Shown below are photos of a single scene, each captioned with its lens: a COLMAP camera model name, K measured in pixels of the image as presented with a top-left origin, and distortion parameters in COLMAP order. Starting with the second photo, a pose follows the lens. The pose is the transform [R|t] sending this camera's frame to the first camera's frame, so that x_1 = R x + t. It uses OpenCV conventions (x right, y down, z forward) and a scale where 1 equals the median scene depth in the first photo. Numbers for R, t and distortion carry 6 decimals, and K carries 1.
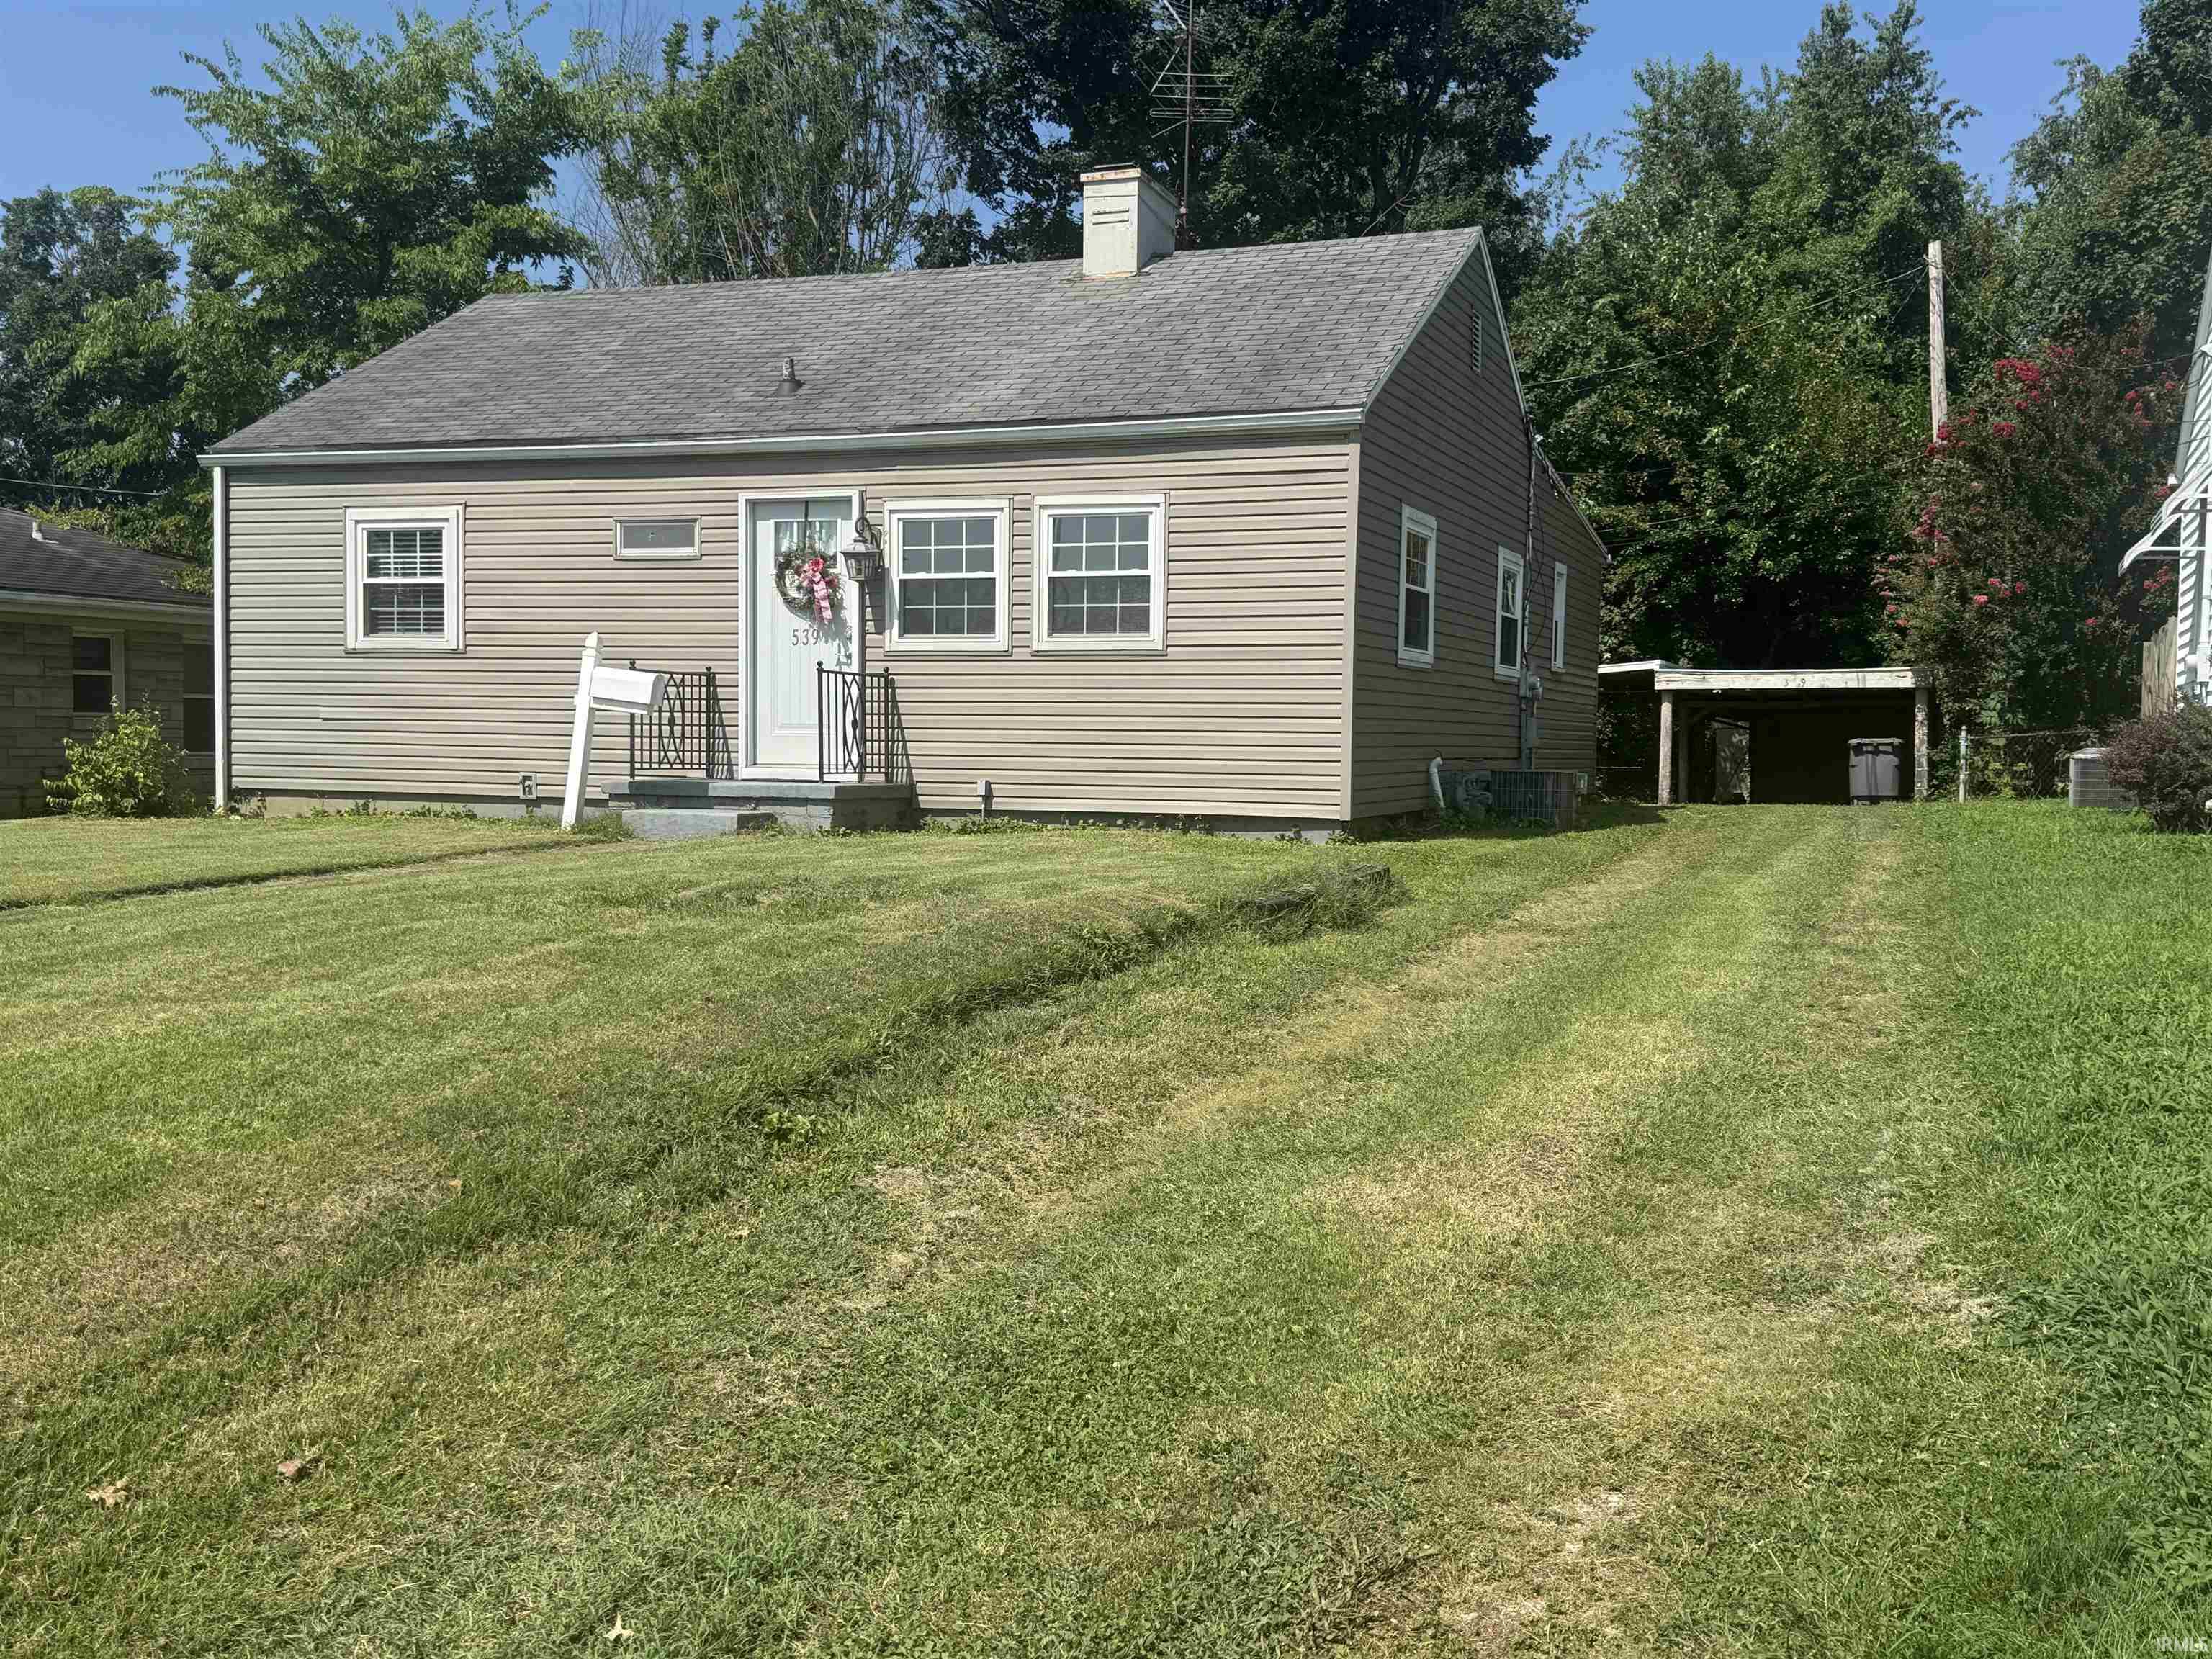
lens RADIAL K [[2235.9, 0, 1116.9], [0, 2235.9, 836.2], [0, 0, 1]] dist [0.058959, 0.000000]
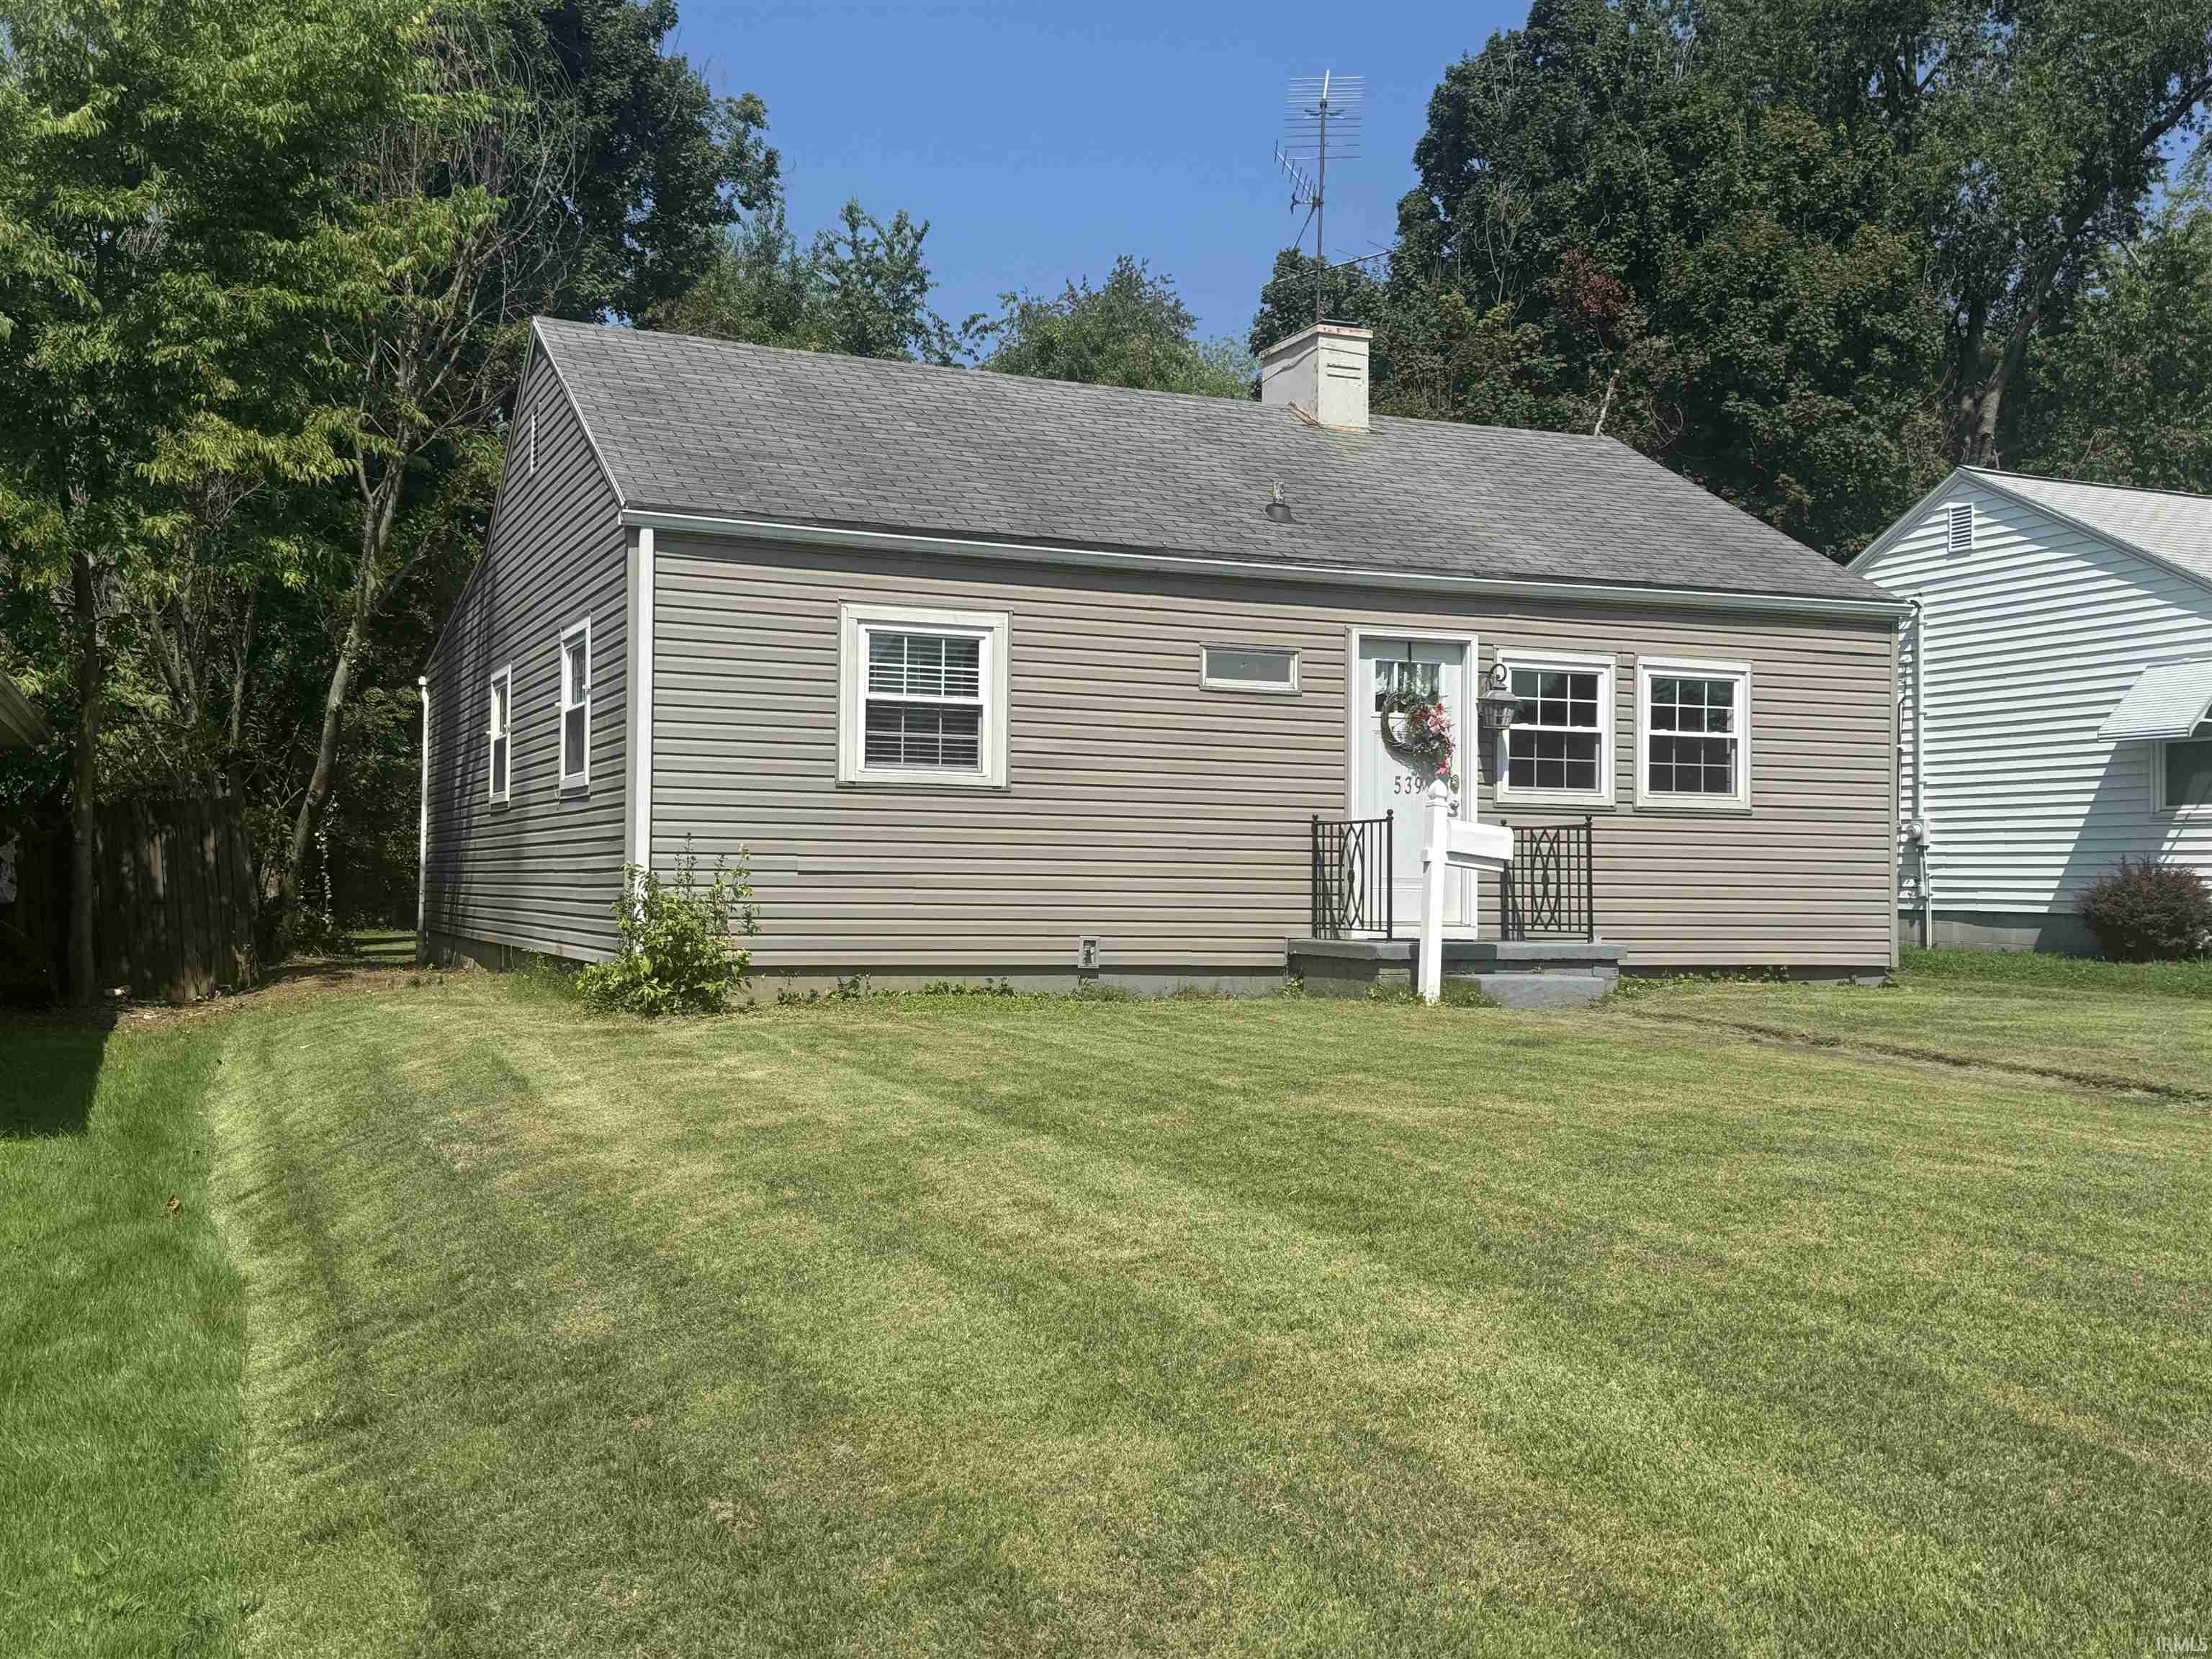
lens RADIAL K [[2235.9, 0, 1087.8], [0, 2235.9, 770.4], [0, 0, 1]] dist [0.058959, 0.000000]
pose [[0.726746, 0.030713, 0.686219, -0.907792], [0.028136, 0.996830, -0.074413, -0.030599], [-0.686330, 0.073387, 0.723578, 0.430957]]
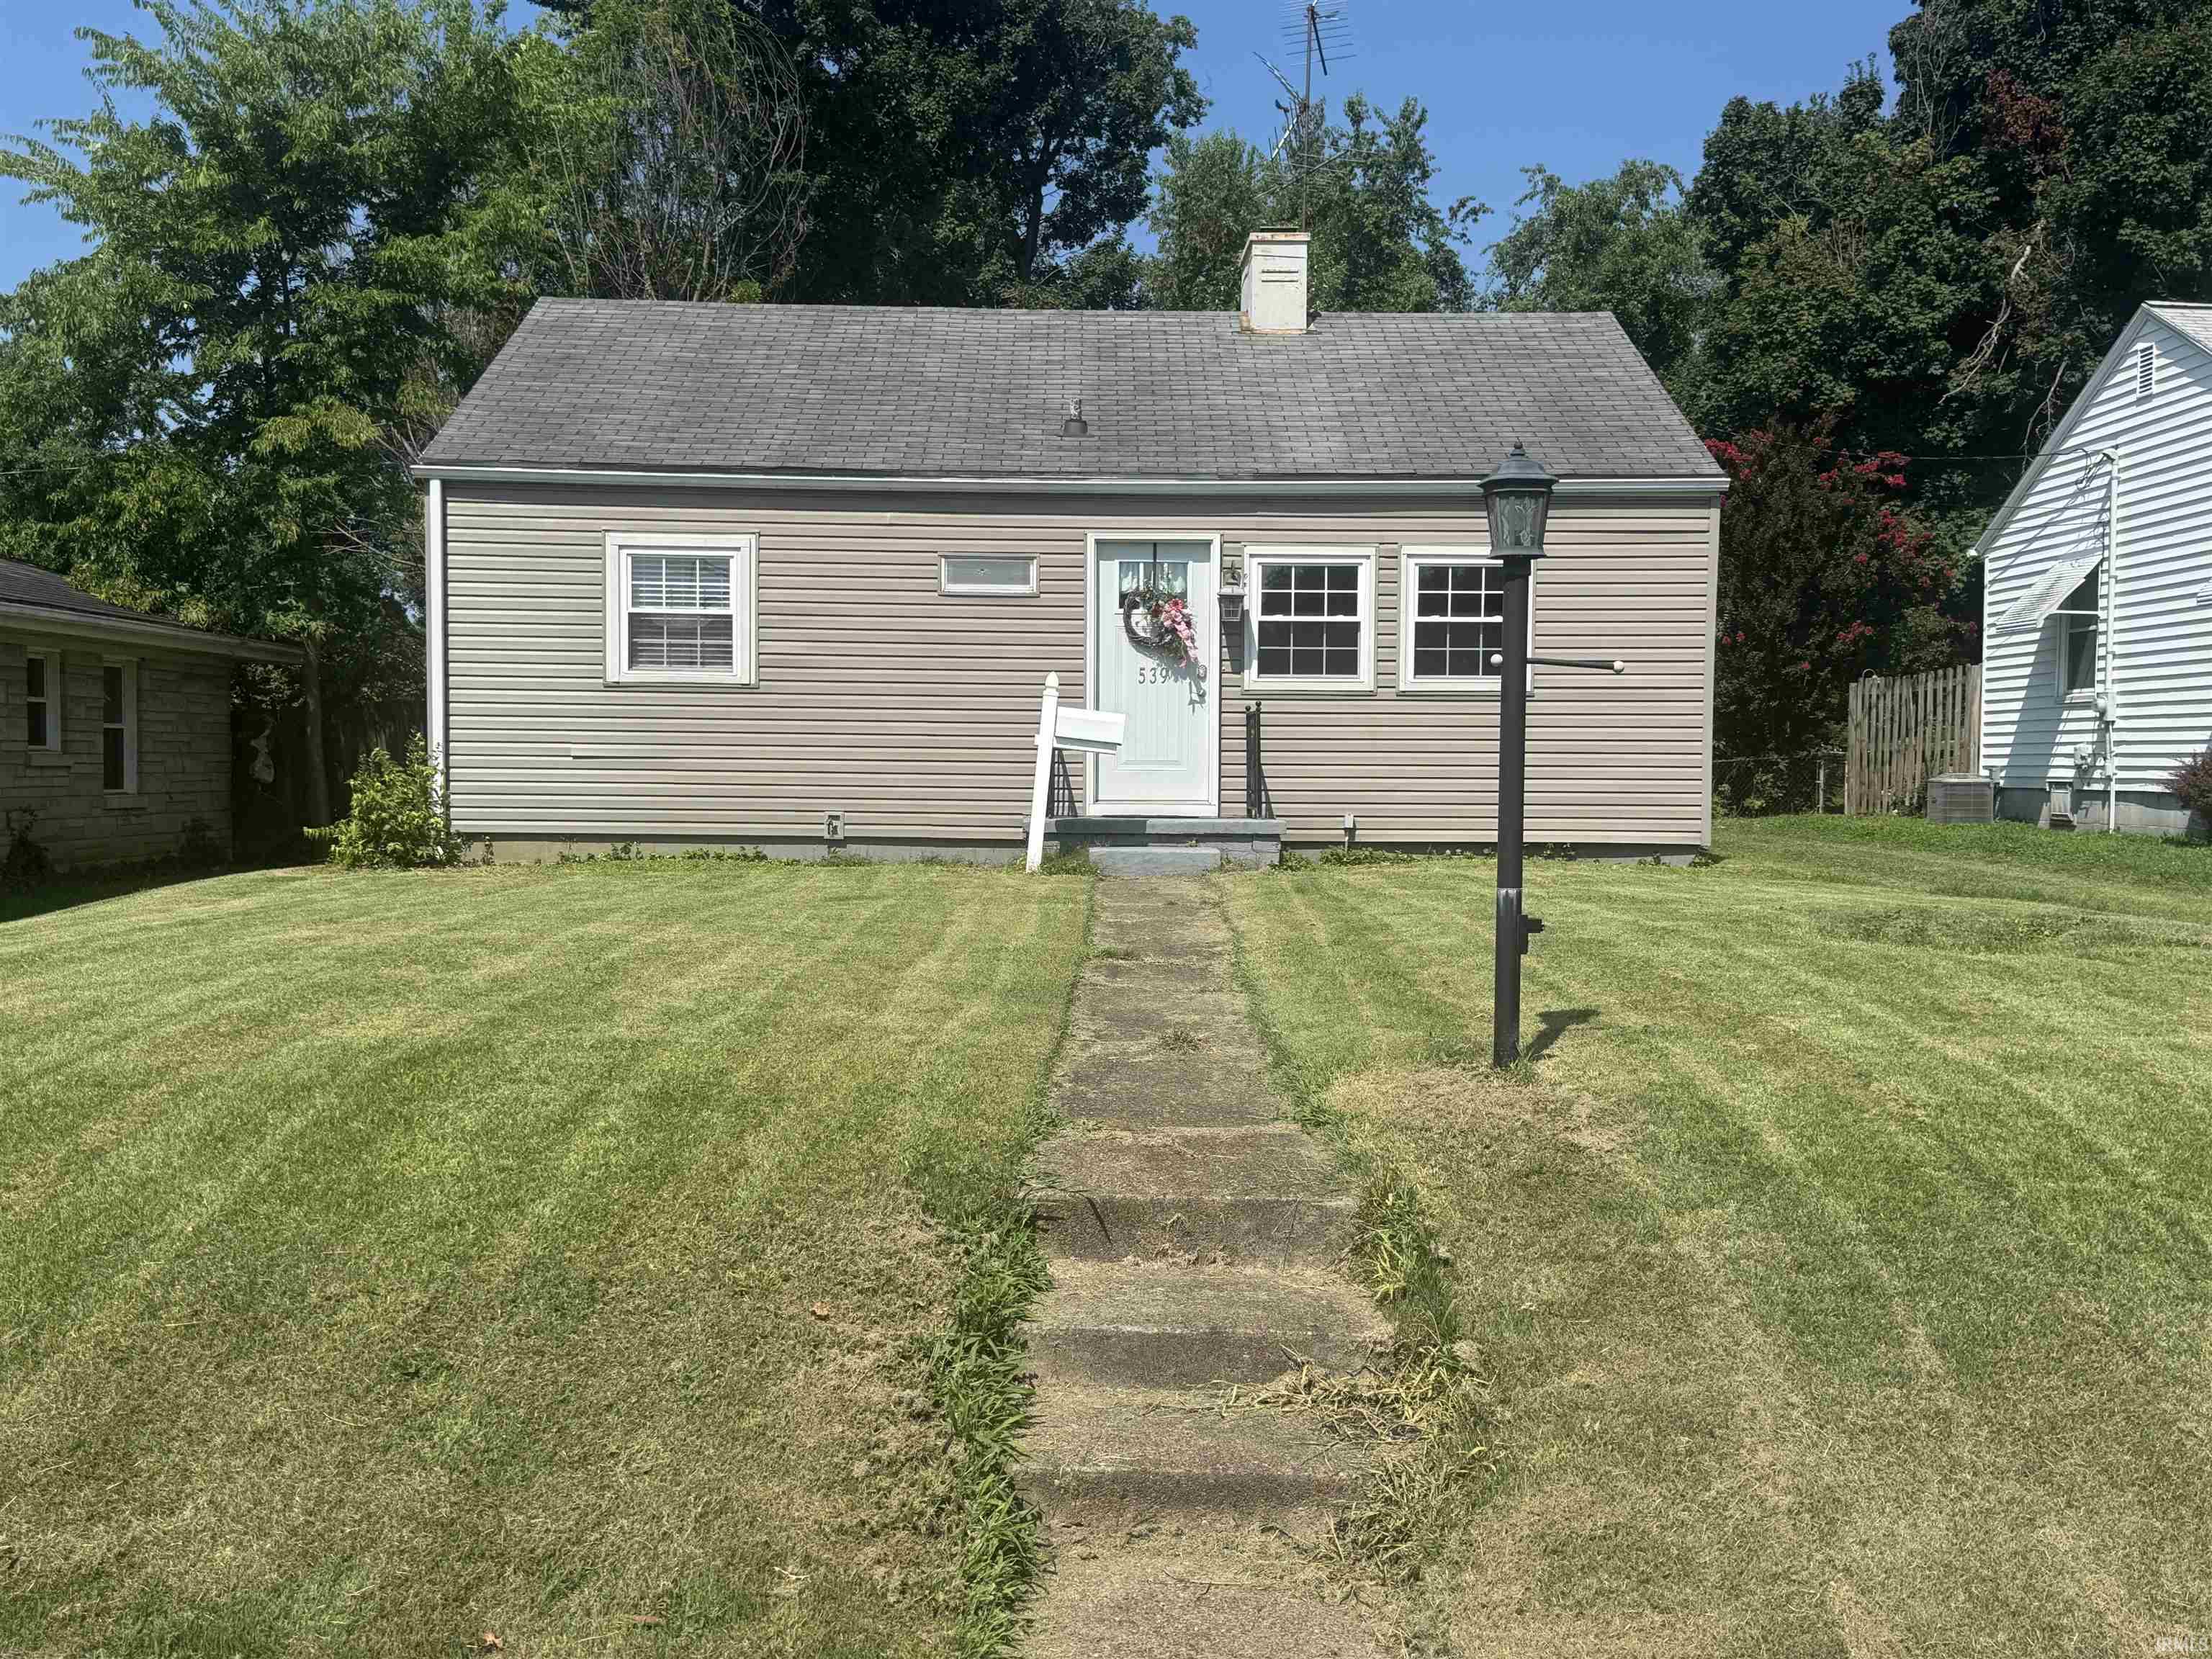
lens RADIAL K [[2235.9, 0, 1114.7], [0, 2235.9, 839.6], [0, 0, 1]] dist [0.058959, 0.000000]
pose [[0.929351, -0.017839, 0.368766, -0.550822], [0.020100, 0.999795, -0.002291, -0.012740], [-0.368650, 0.009542, 0.929519, 0.063738]]
